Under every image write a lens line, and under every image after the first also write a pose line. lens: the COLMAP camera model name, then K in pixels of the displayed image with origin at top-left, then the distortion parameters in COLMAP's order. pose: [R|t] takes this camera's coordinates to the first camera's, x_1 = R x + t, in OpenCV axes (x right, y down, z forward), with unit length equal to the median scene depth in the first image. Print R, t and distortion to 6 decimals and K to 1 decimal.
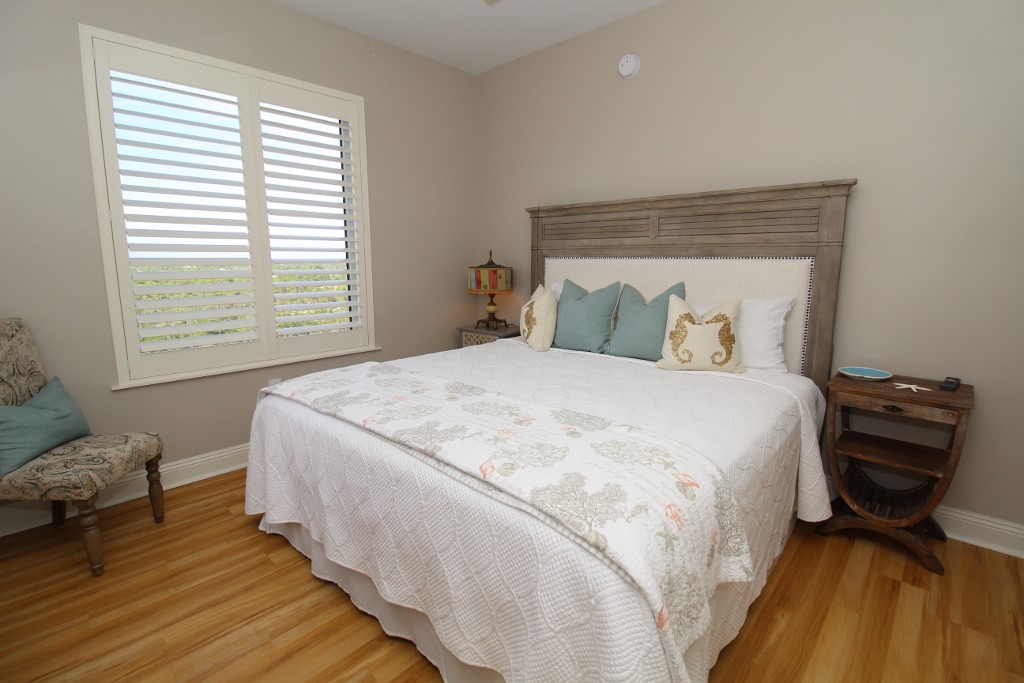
lens RADIAL K [[471.9, 0, 515.5], [0, 471.9, 337.6], [0, 0, 1]] dist [-0.012854, -0.002653]
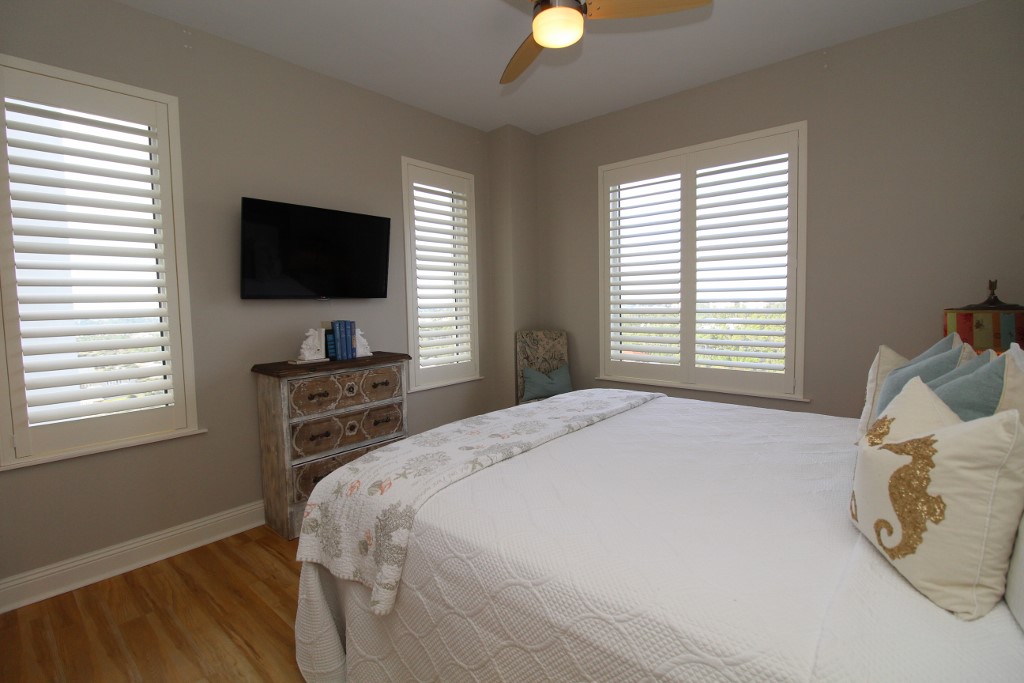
lens RADIAL K [[471.9, 0, 515.4], [0, 471.9, 341.1], [0, 0, 1]] dist [-0.012854, -0.002653]
pose [[0.043030, 0.082820, -0.995635, 0.846311], [-0.144249, 0.986631, 0.075837, -0.114224], [0.988605, 0.140356, 0.054401, 0.655980]]
